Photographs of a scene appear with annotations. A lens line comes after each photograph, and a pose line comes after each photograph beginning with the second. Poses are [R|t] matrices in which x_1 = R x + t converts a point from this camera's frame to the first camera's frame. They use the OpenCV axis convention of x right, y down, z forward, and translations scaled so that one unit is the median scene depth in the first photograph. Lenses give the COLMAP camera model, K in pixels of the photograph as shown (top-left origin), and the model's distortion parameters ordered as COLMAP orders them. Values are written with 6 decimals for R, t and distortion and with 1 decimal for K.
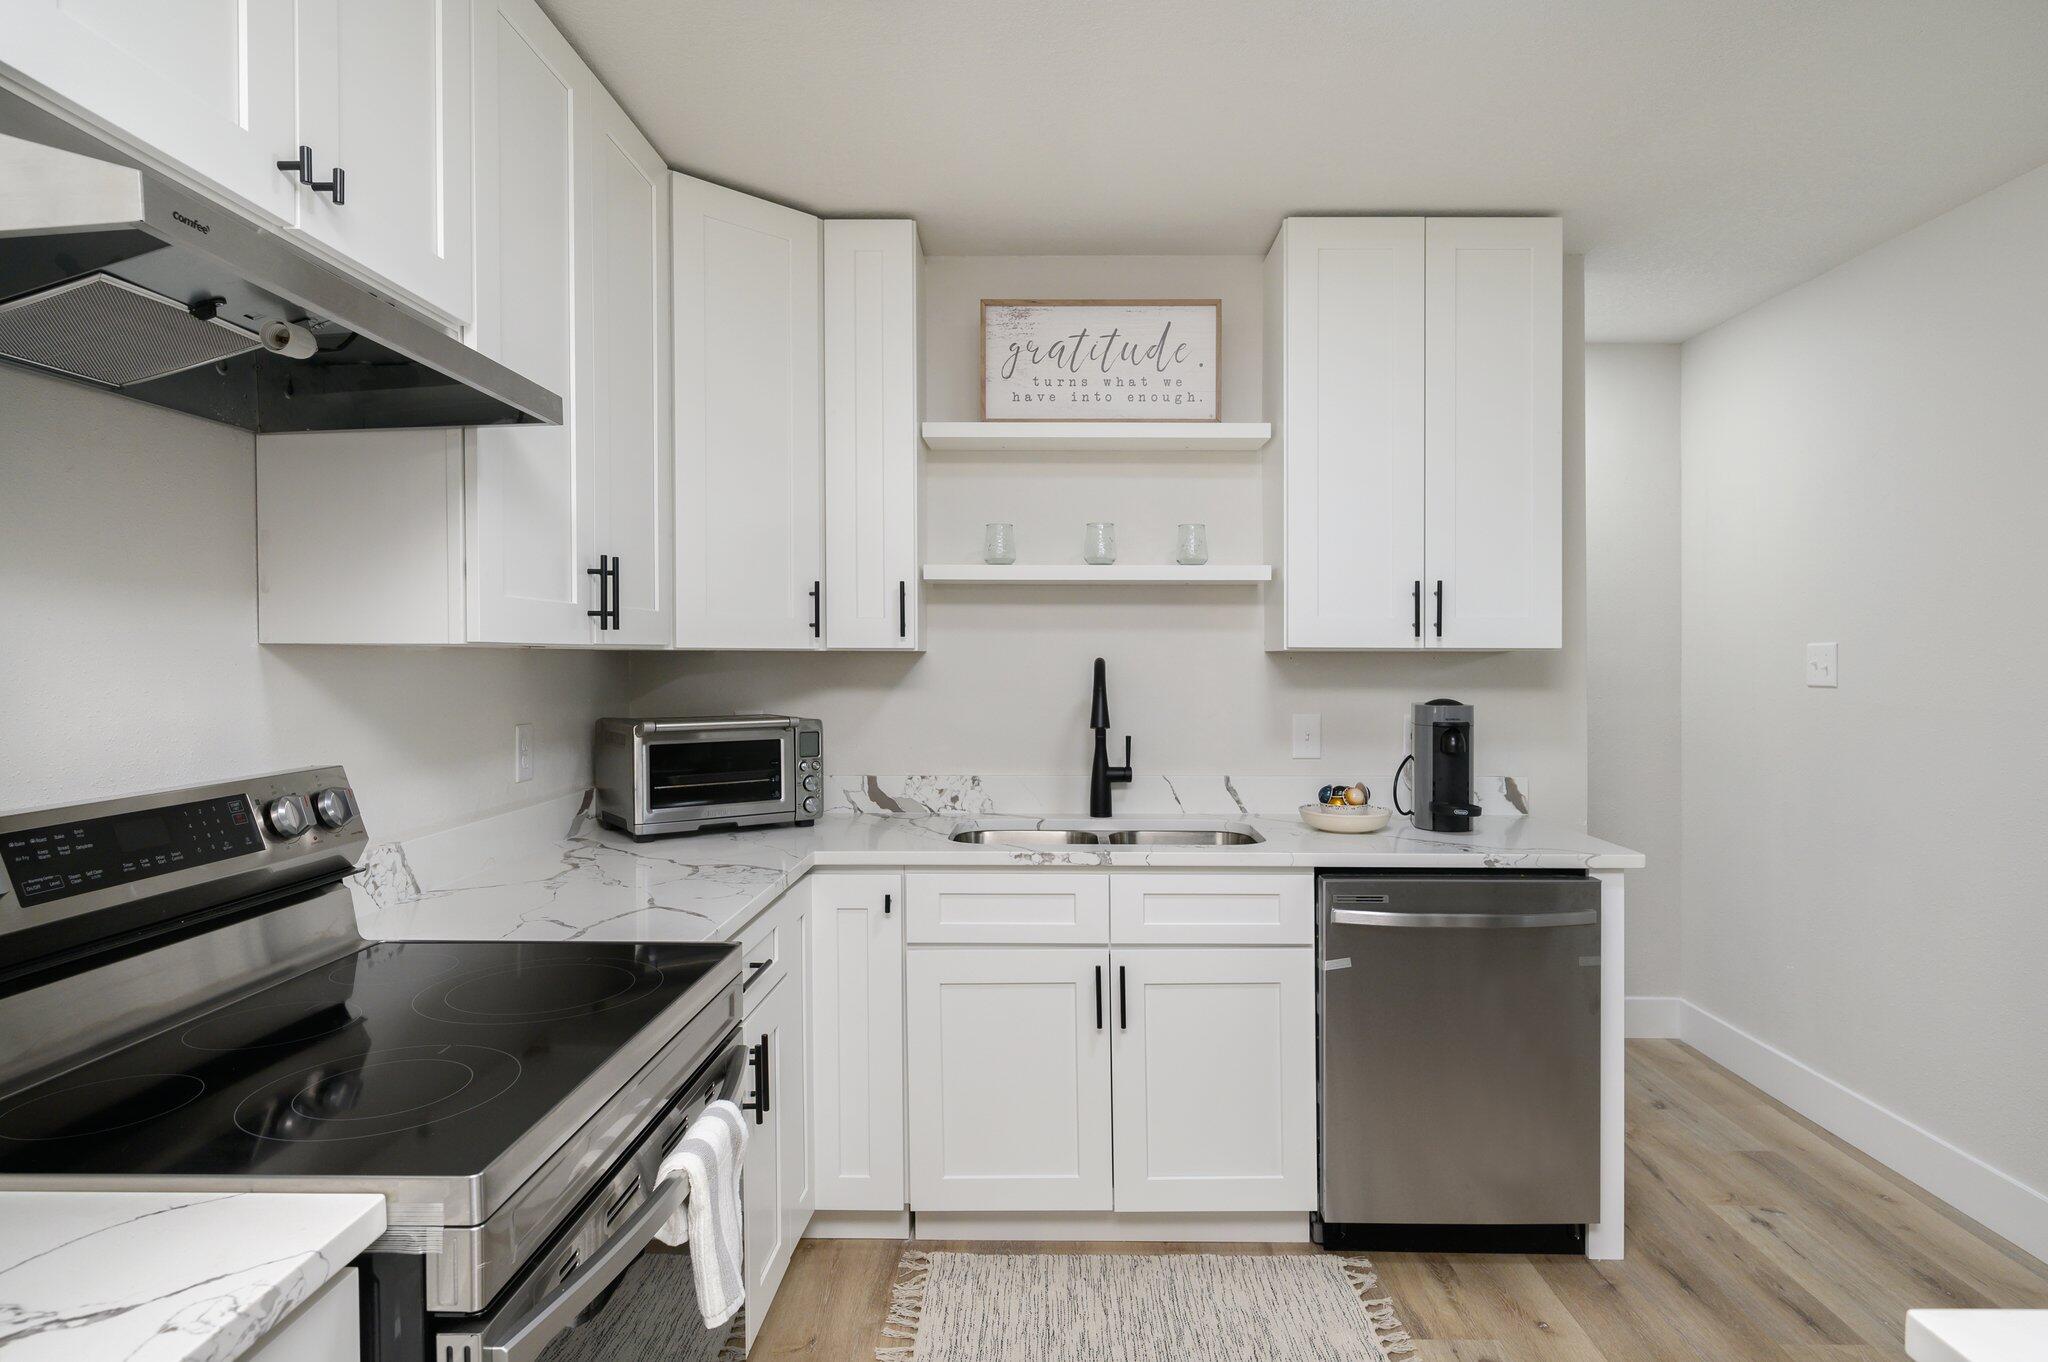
lens RADIAL K [[1118.0, 0, 1029.0], [0, 1118.0, 673.3], [0, 0, 1]] dist [0.003227, 0.000567]
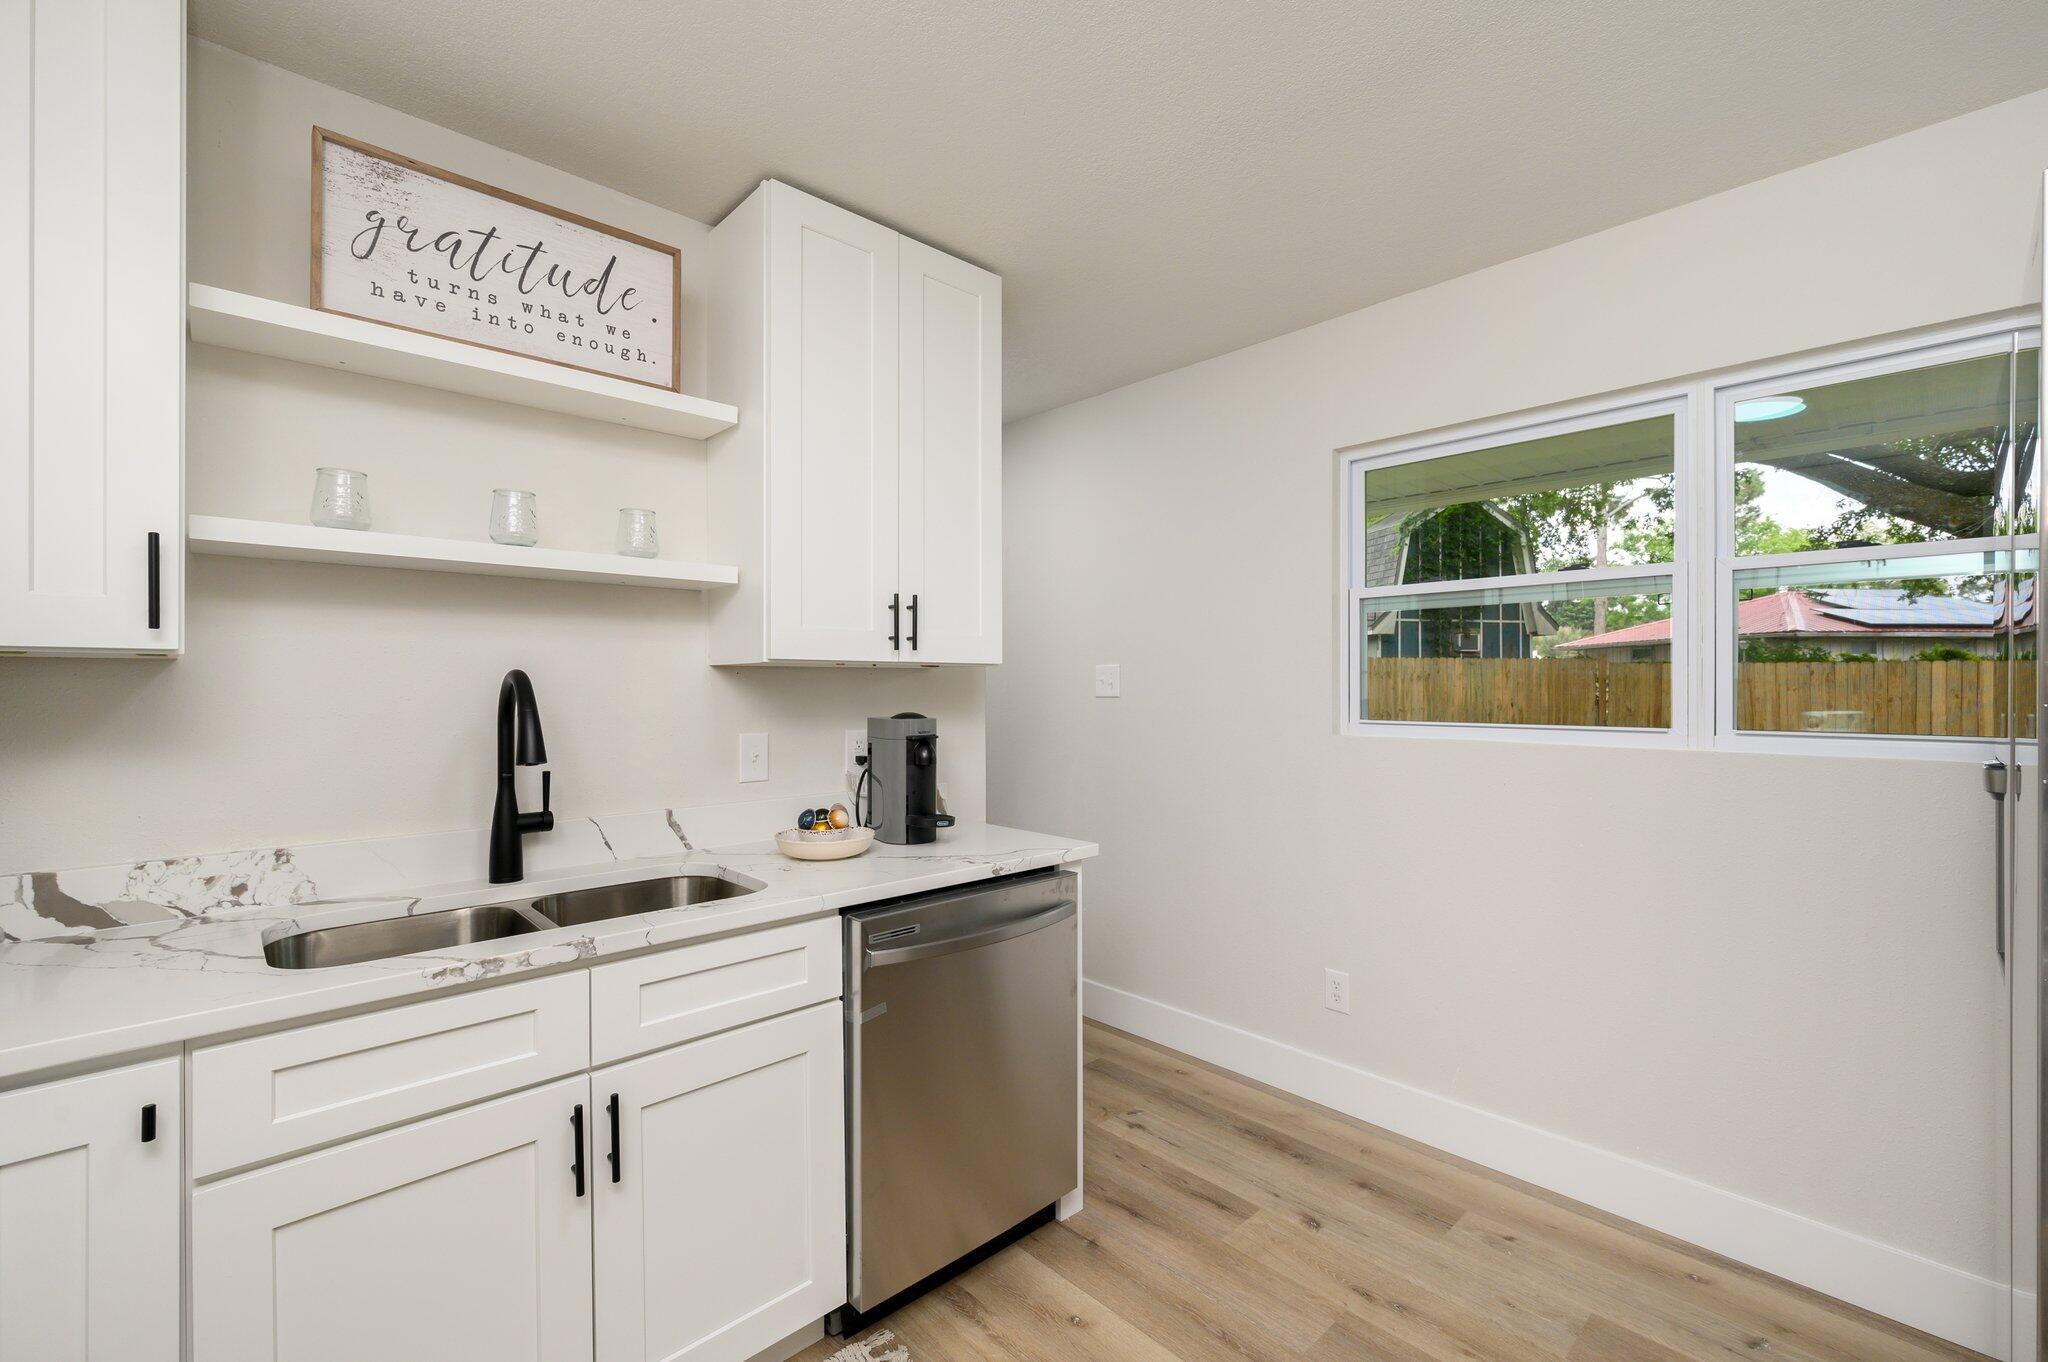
lens RADIAL K [[870.9, 0, 1022.9], [0, 870.9, 674.7], [0, 0, 1]] dist [0.000386, -0.000423]
pose [[0.709167, 0.005074, 0.705023, -0.111545], [0.013049, 0.999708, -0.020322, 0.005888], [-0.704920, 0.023611, 0.708893, 0.362018]]
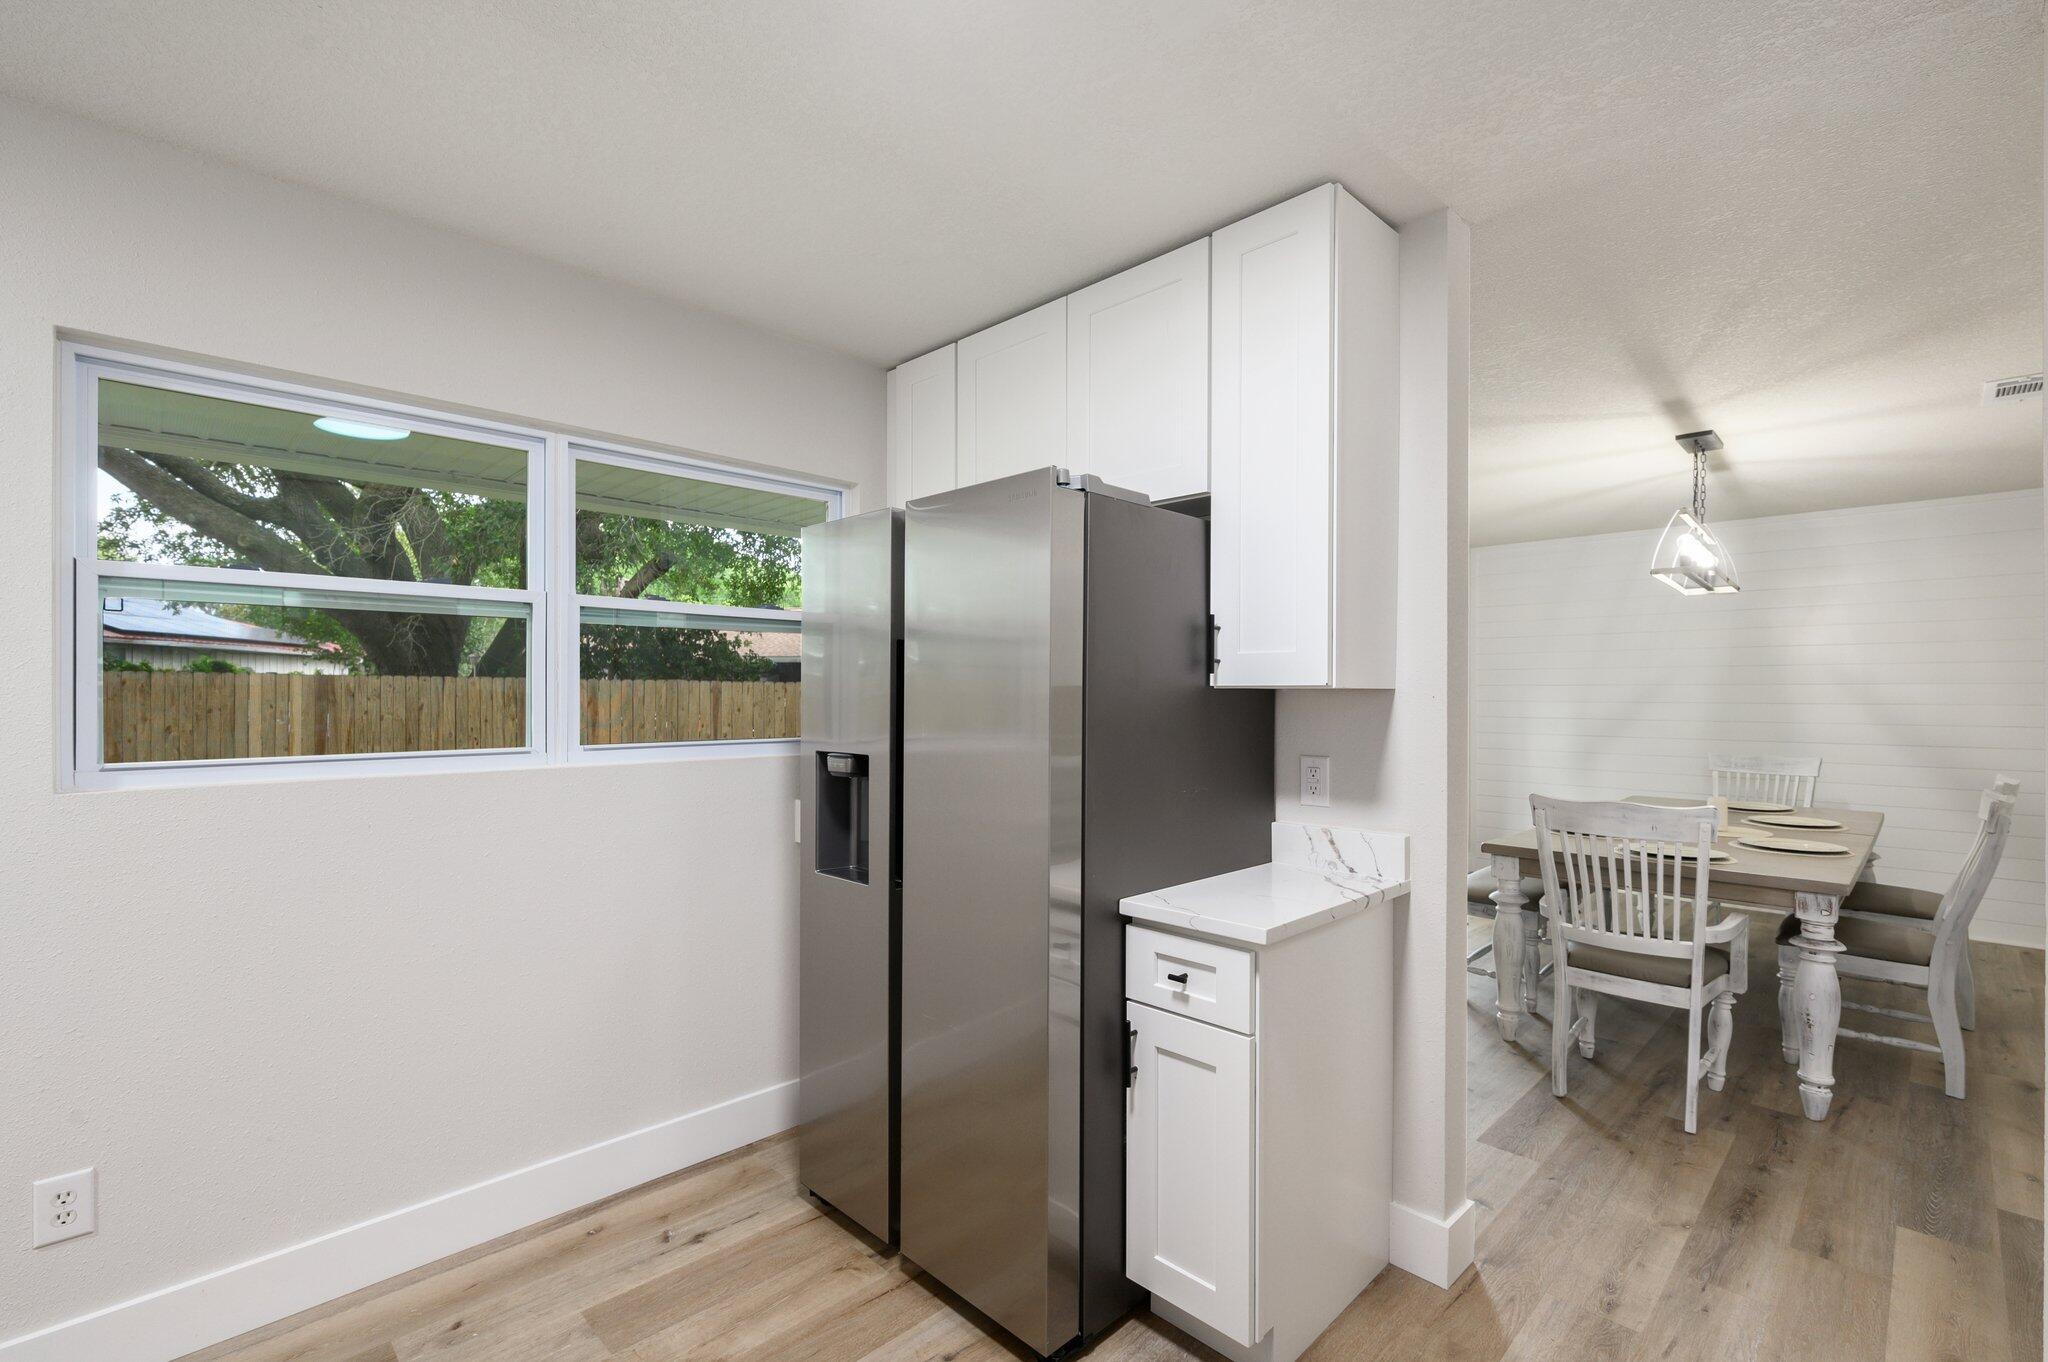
lens RADIAL K [[923.1, 0, 1025.1], [0, 923.1, 693.1], [0, 0, 1]] dist [-0.002888, -0.000415]
pose [[-0.721528, -0.002878, 0.692379, -0.091142], [0.011352, 0.999808, 0.015985, -0.011937], [-0.692292, 0.019393, -0.721357, 0.788022]]
